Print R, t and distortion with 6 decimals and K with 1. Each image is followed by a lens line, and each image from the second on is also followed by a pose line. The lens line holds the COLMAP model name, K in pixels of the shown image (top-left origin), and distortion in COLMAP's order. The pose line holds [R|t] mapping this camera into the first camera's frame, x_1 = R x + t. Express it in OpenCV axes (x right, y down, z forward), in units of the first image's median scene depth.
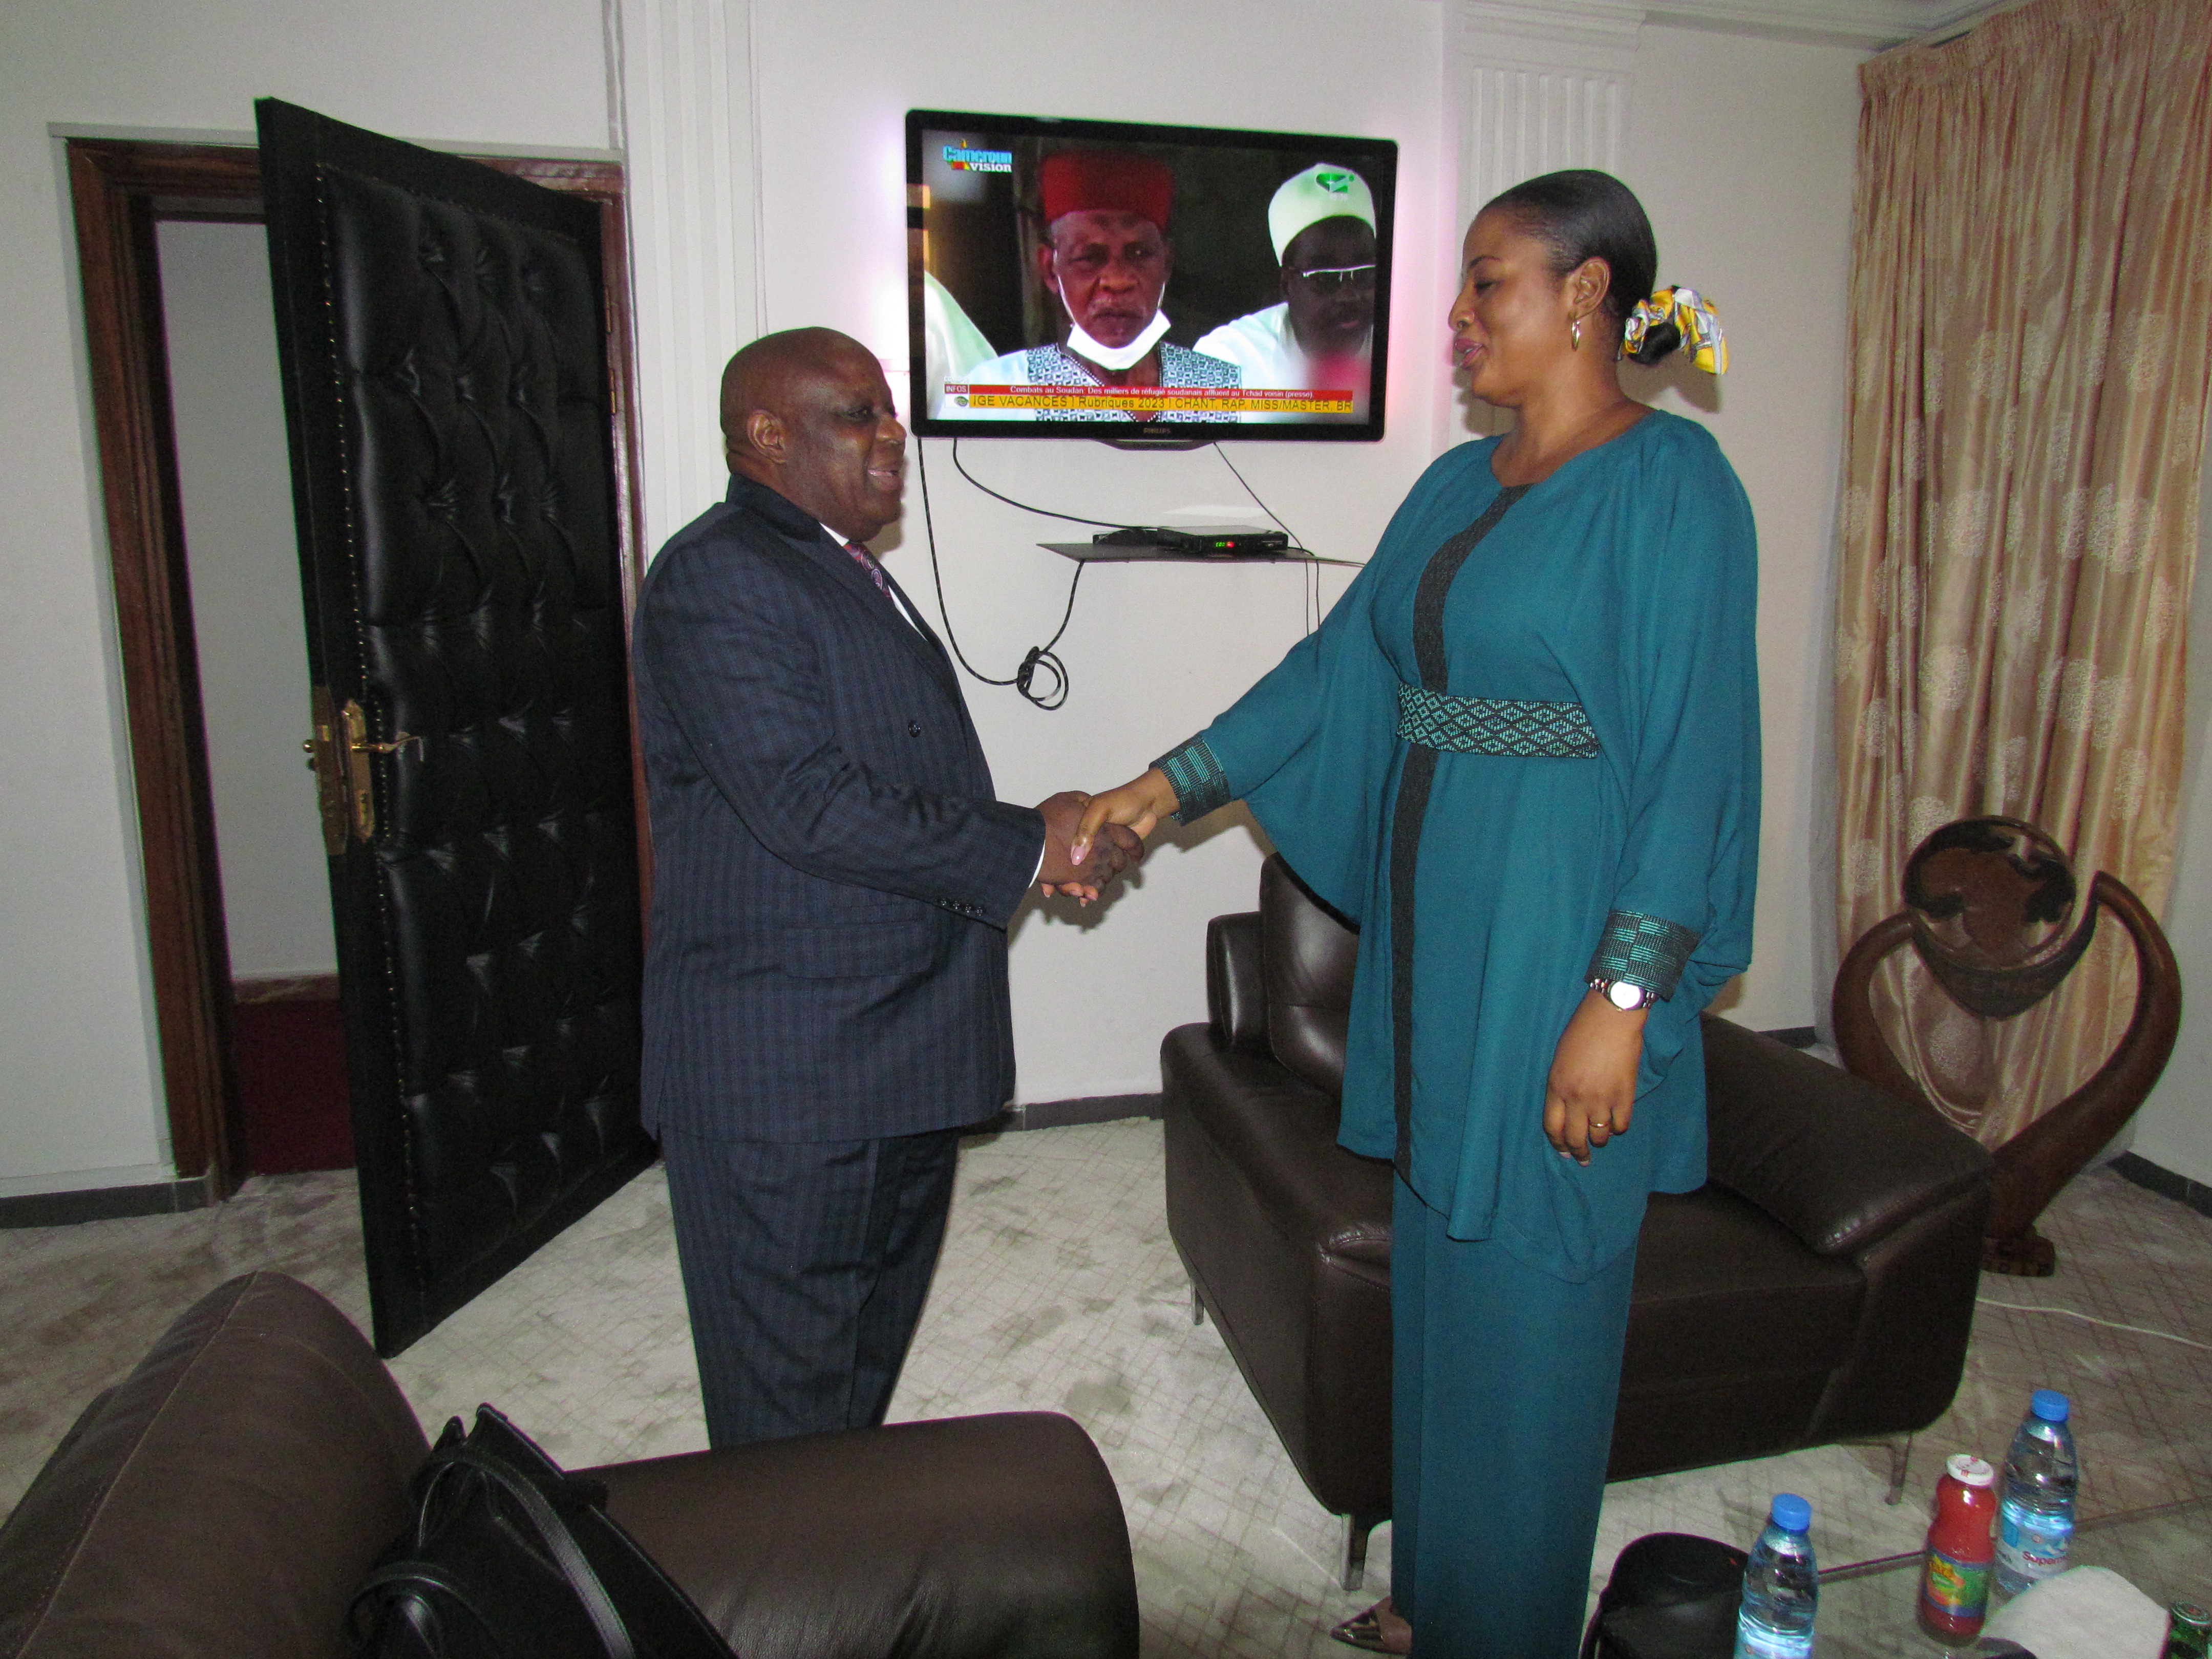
lens RADIAL K [[1594.5, 0, 1112.7], [0, 1594.5, 834.0], [0, 0, 1]] dist [-0.039931, 0.025014]
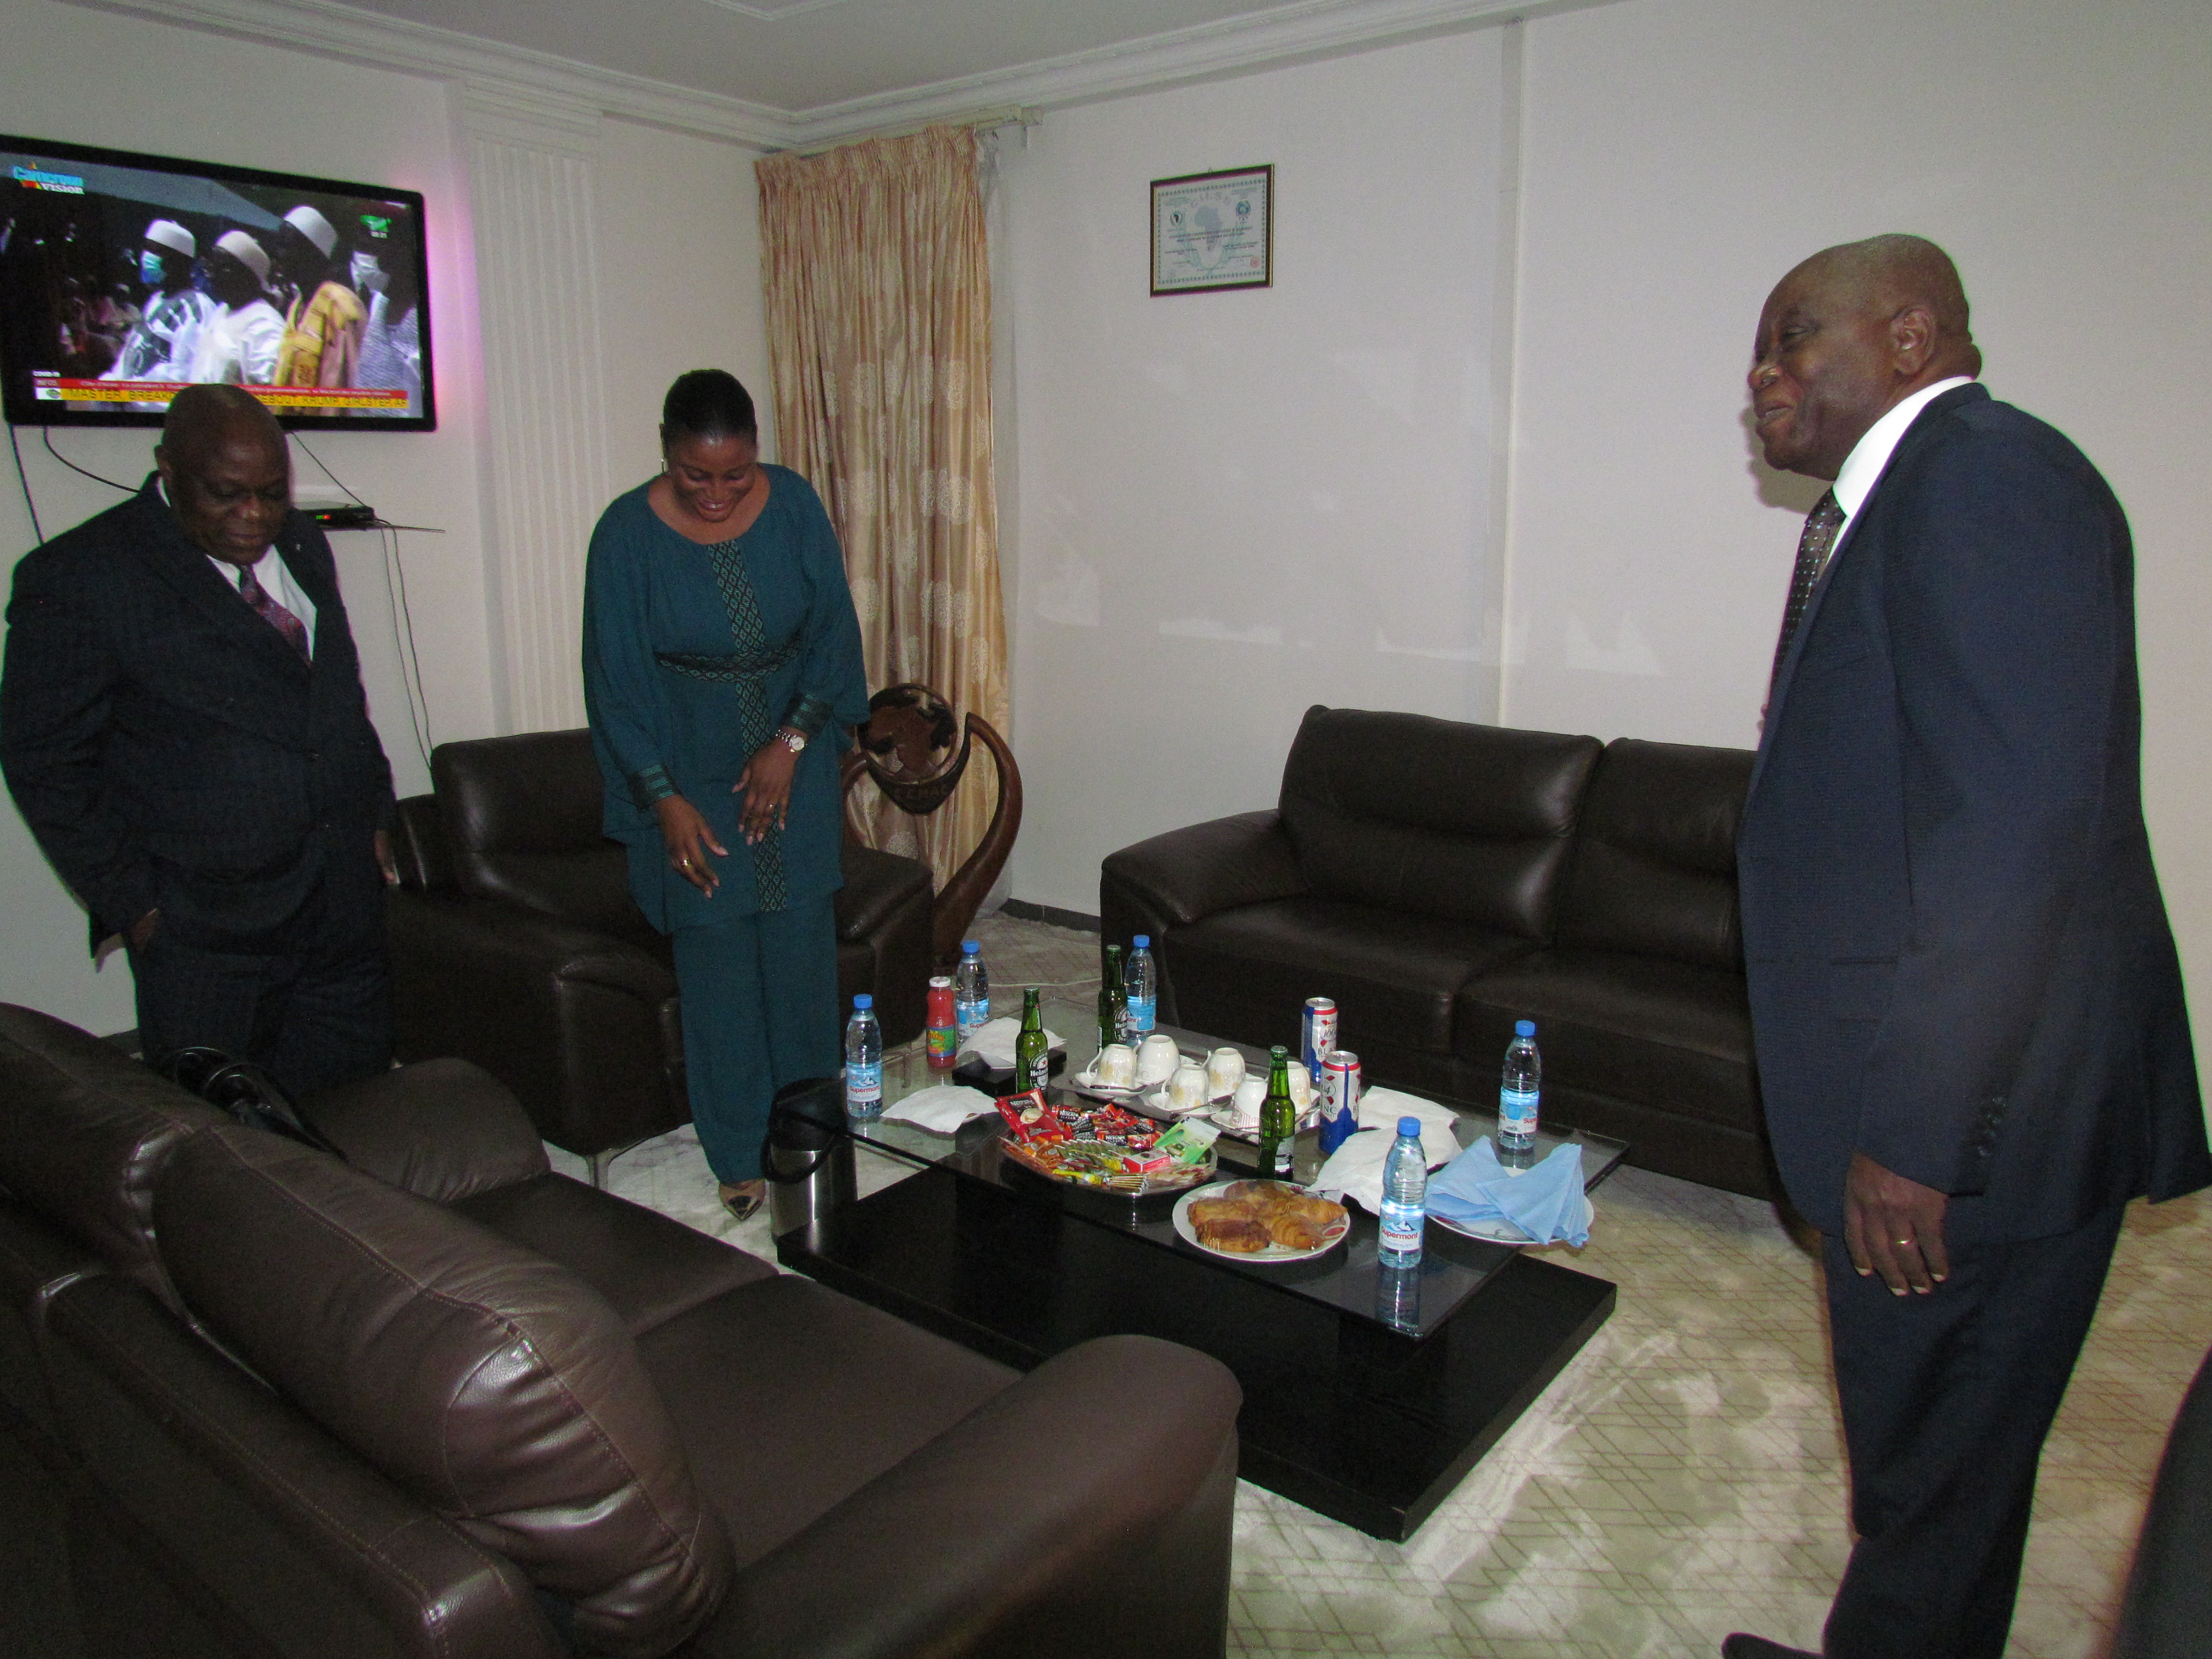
lens RADIAL K [[1557.8, 0, 1126.2], [0, 1557.8, 824.5], [0, 0, 1]] dist [-0.037314, 0.021993]
pose [[0.790215, -0.130809, 0.598706, -0.193454], [0.118746, 0.991121, 0.059817, 0.057309], [-0.601215, 0.023826, 0.798732, -0.330891]]
